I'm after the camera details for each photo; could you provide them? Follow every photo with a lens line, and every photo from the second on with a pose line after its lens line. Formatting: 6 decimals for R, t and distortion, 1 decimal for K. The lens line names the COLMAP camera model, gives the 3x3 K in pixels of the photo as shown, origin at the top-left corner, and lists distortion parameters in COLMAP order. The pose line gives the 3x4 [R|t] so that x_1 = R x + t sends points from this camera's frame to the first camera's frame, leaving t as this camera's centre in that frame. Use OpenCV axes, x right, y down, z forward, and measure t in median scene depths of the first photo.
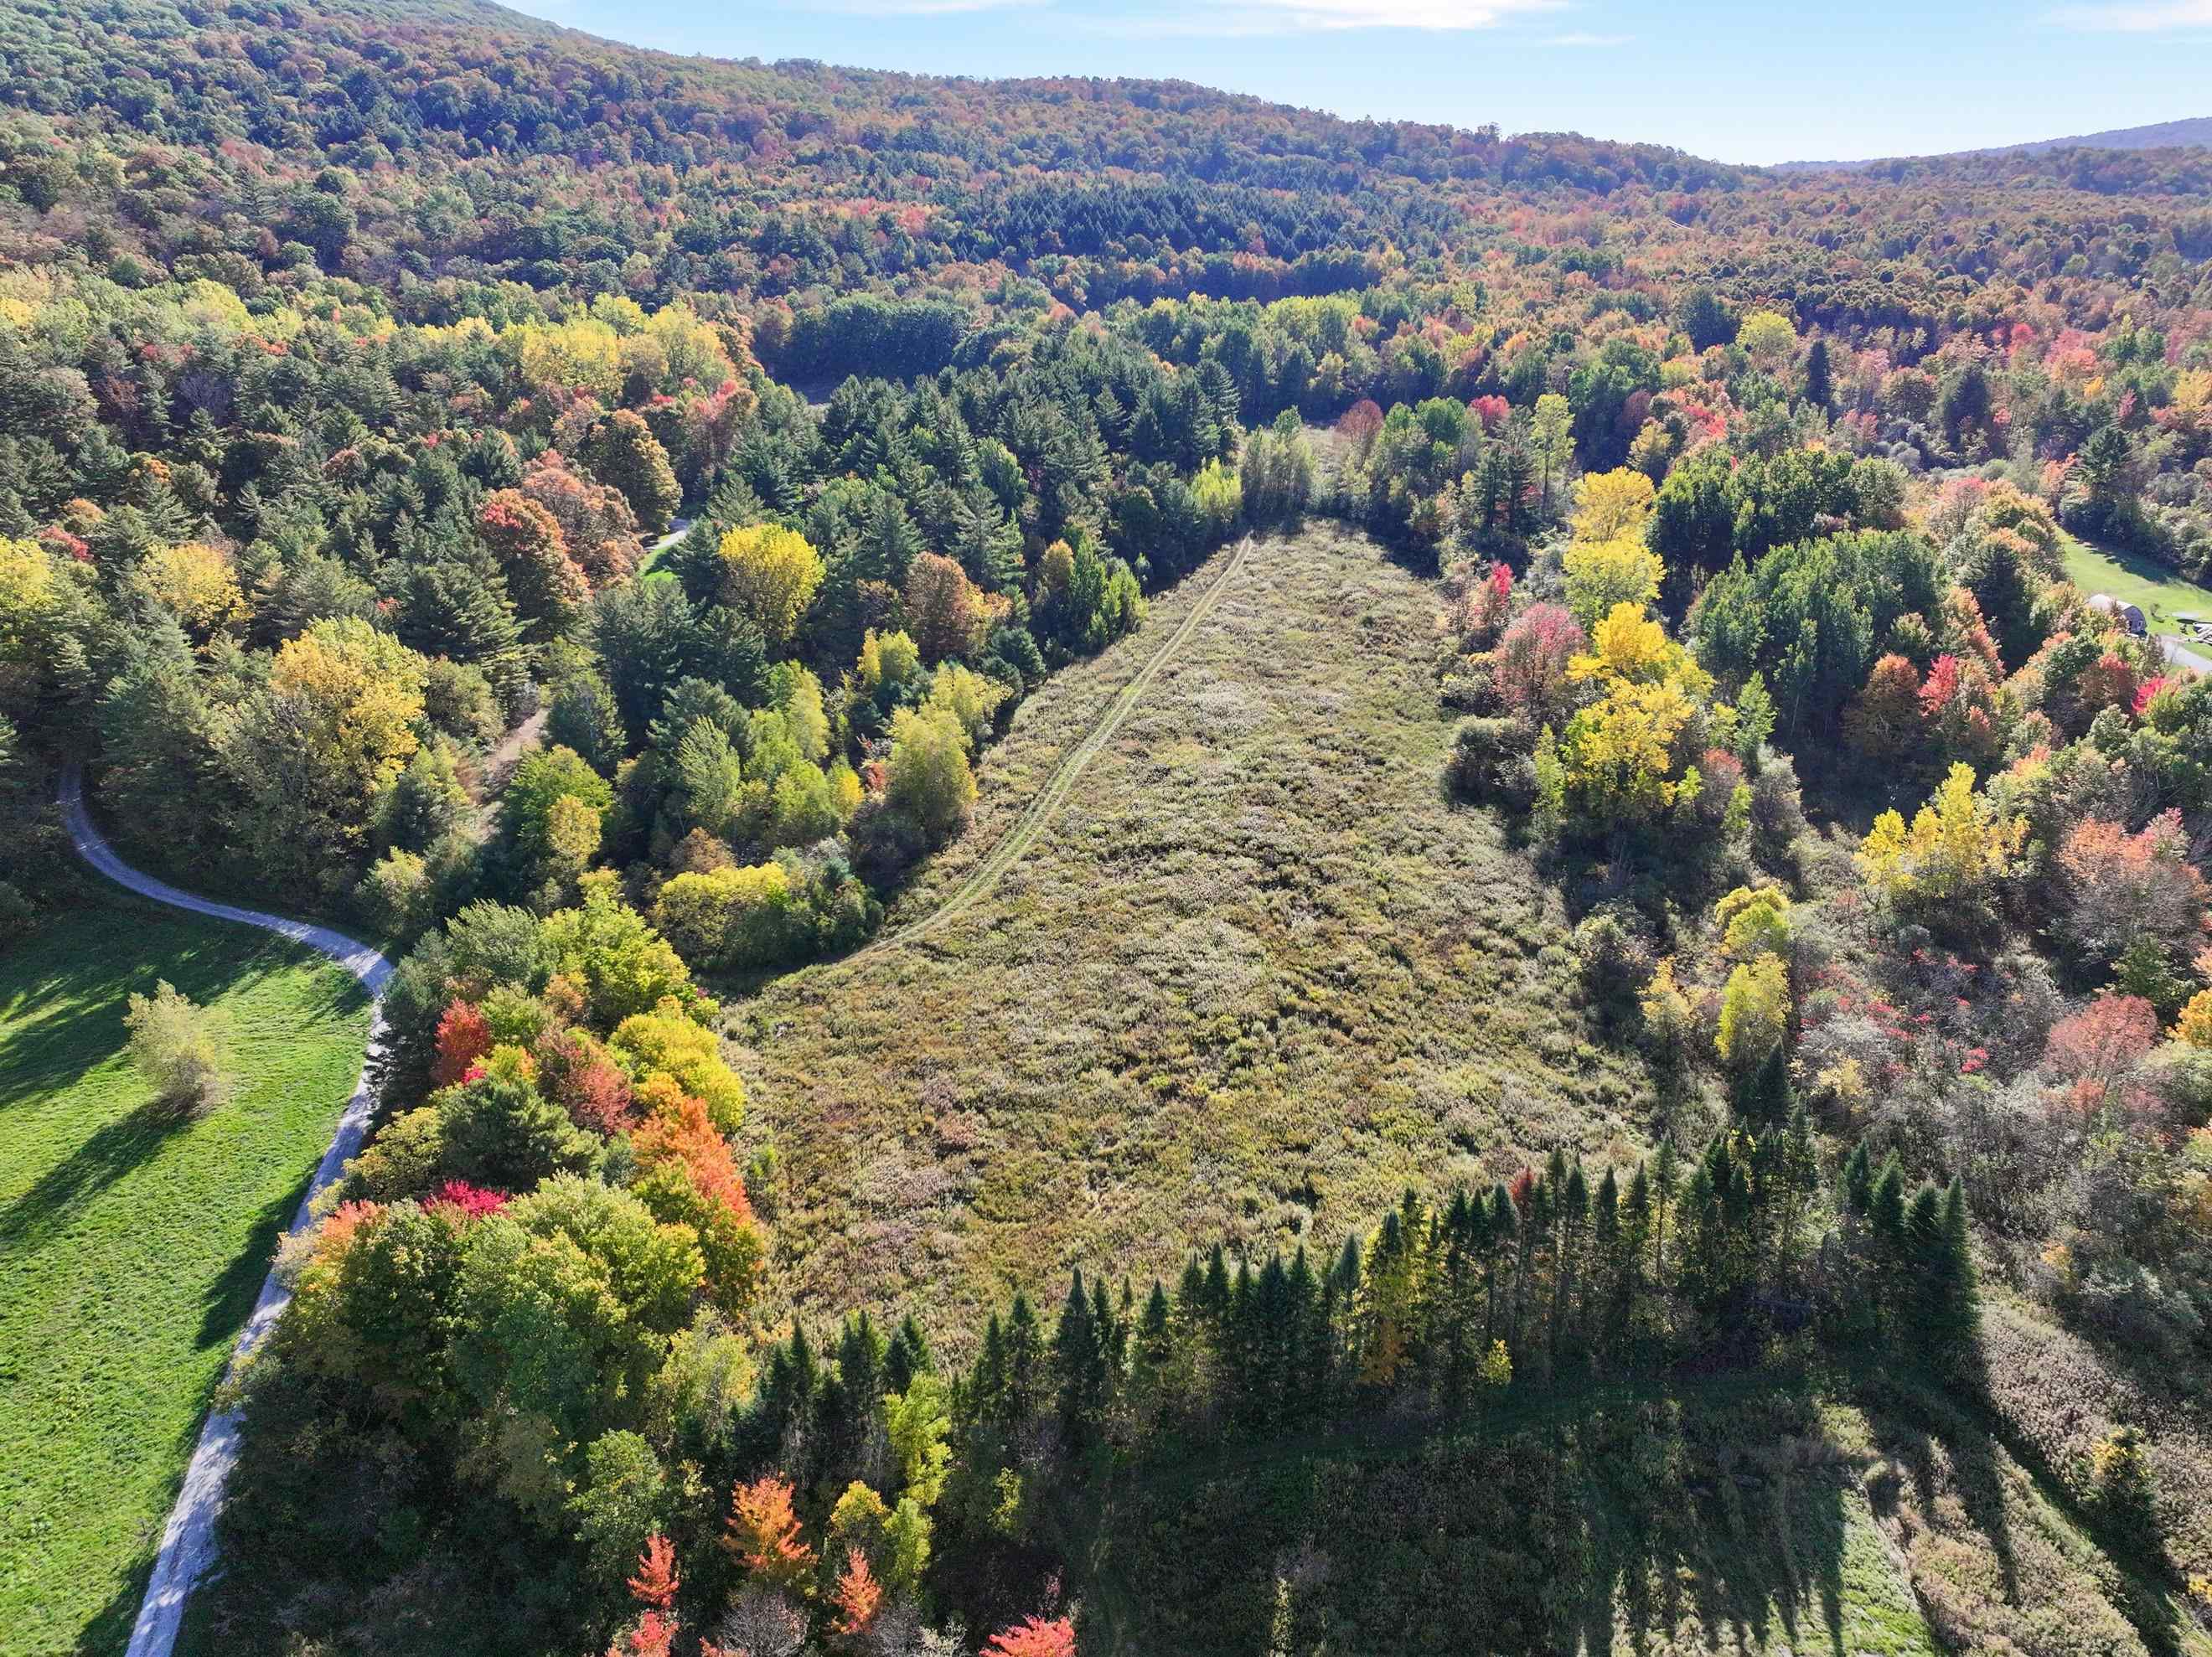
lens RADIAL K [[1548.2, 0, 1104.5], [0, 1548.2, 826.8], [0, 0, 1]] dist [-0.000089, 0.009097]
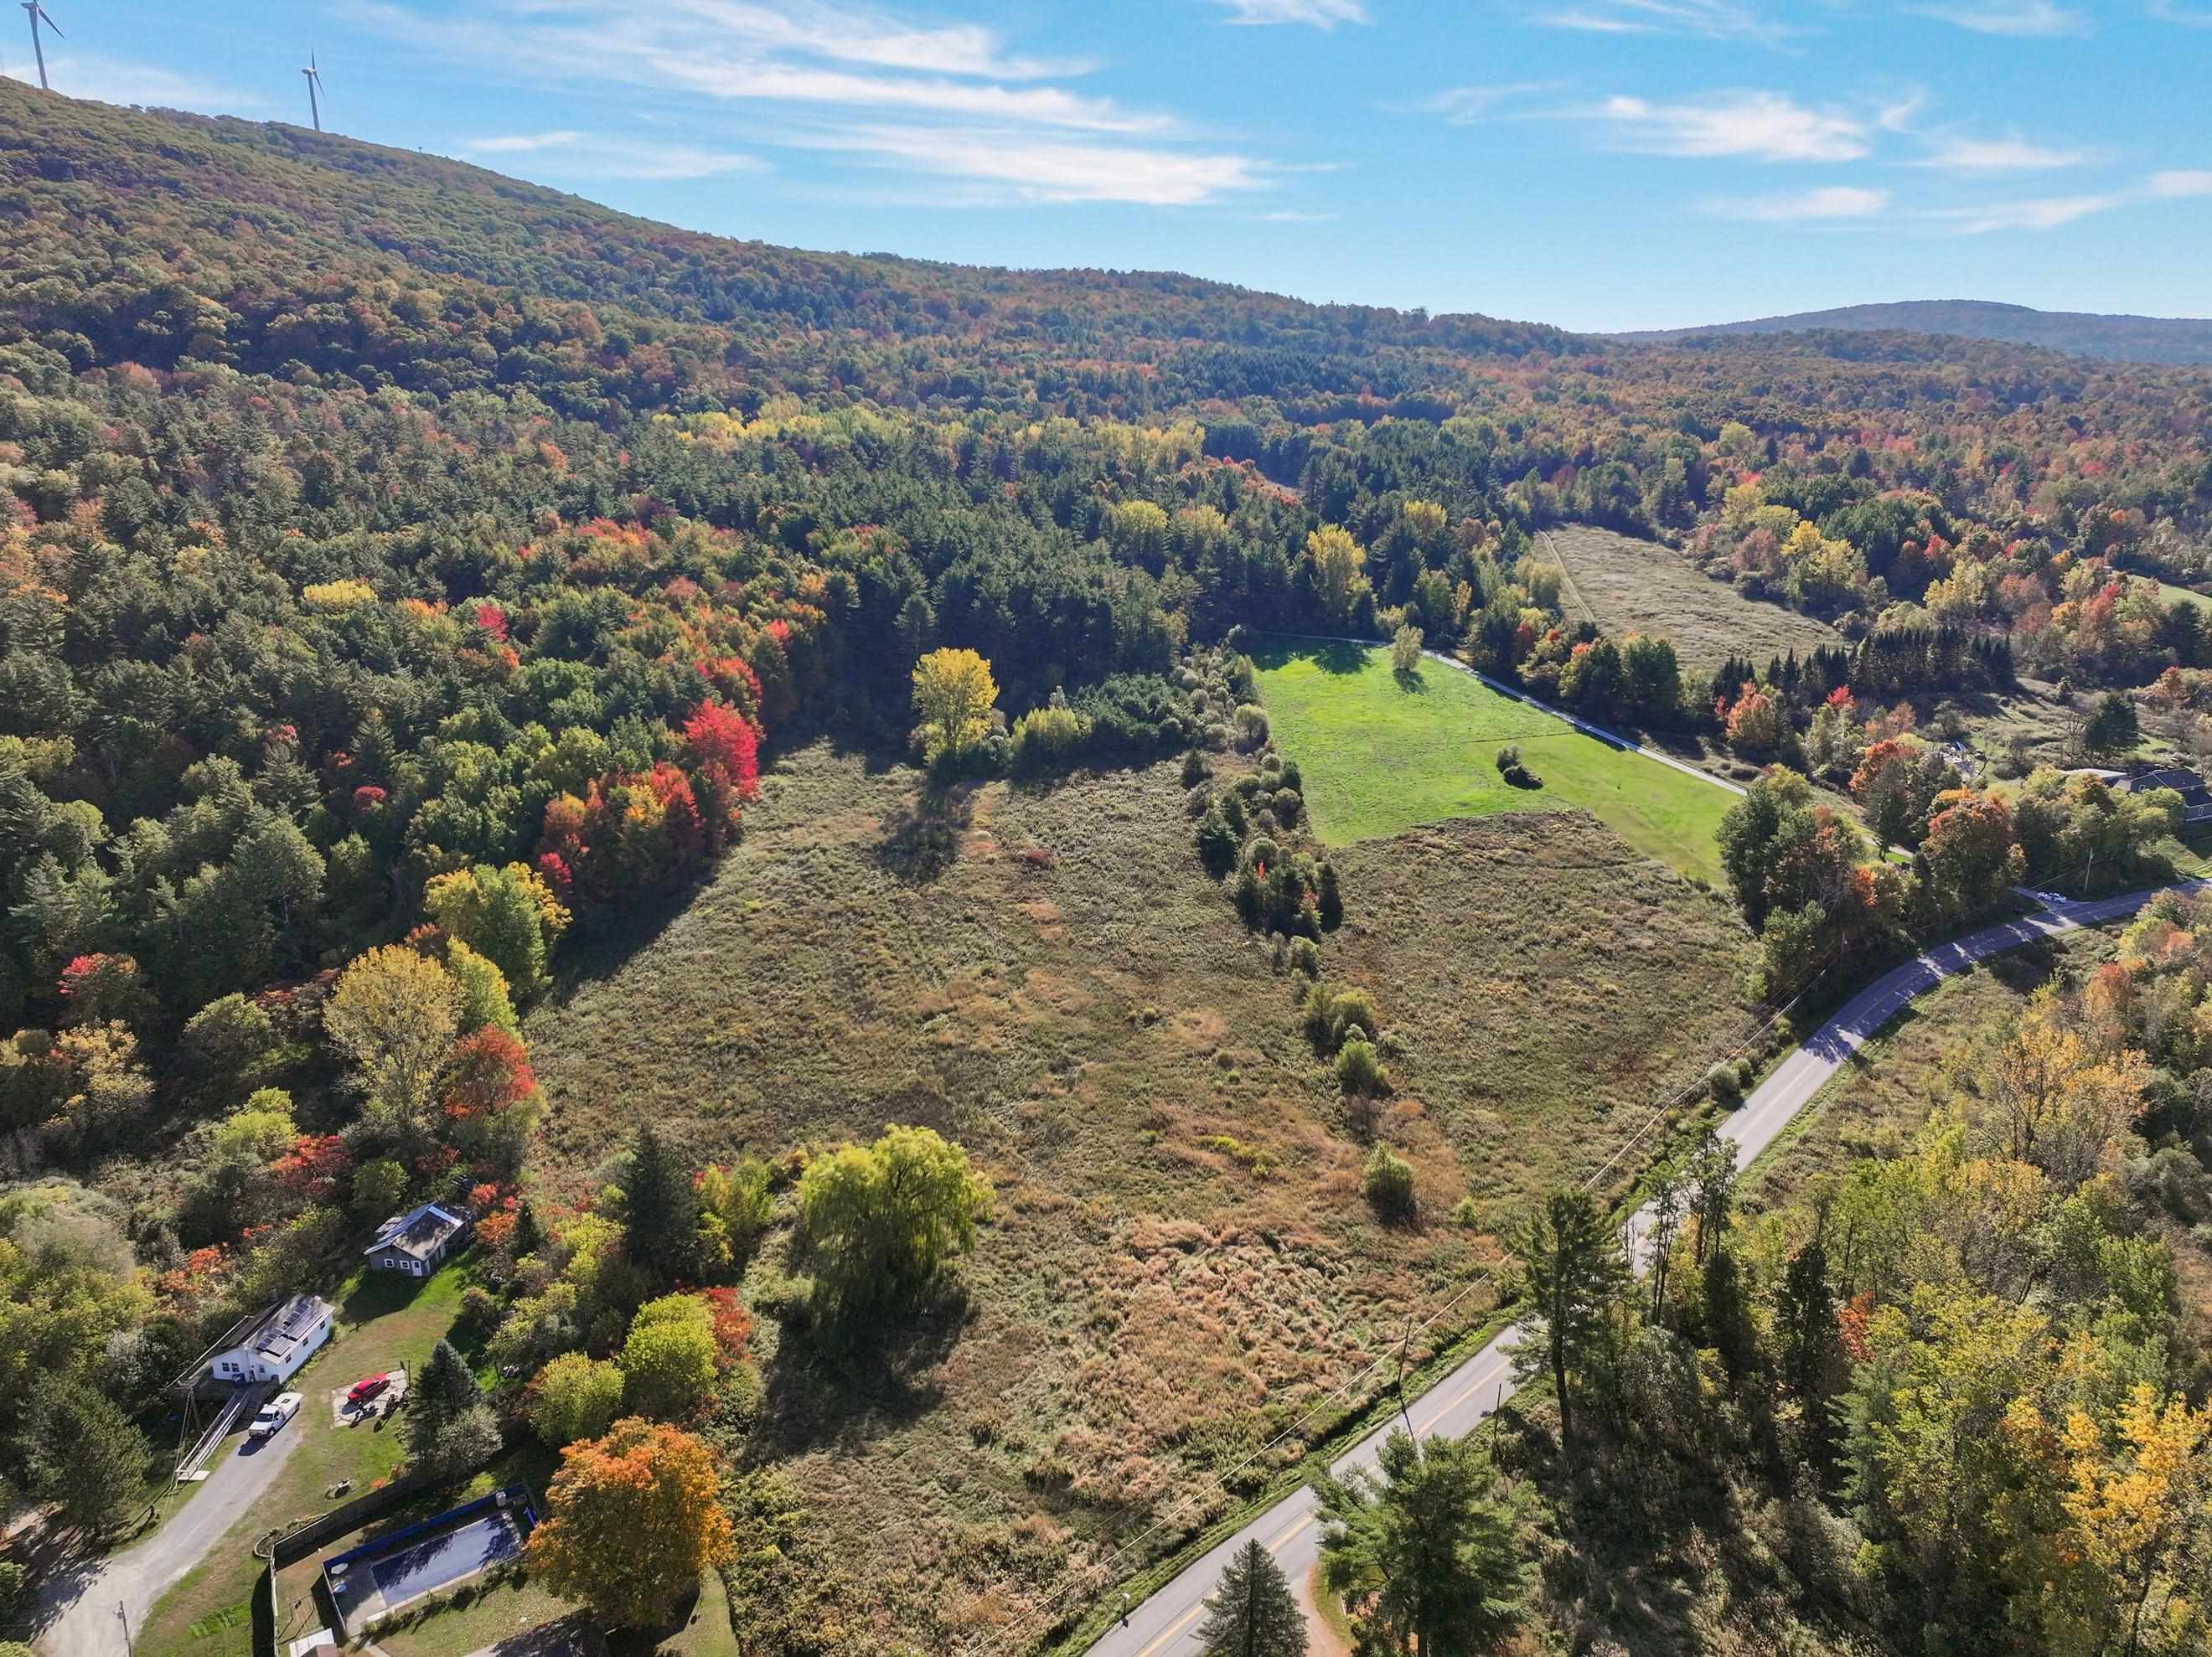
lens RADIAL K [[1548.2, 0, 1106.6], [0, 1548.2, 829.5], [0, 0, 1]] dist [-0.000089, 0.009097]
pose [[0.989317, -0.037122, 0.140974, -0.380447], [0.049966, 0.994805, -0.088691, 0.171515], [-0.136949, 0.094787, 0.986033, -0.408328]]
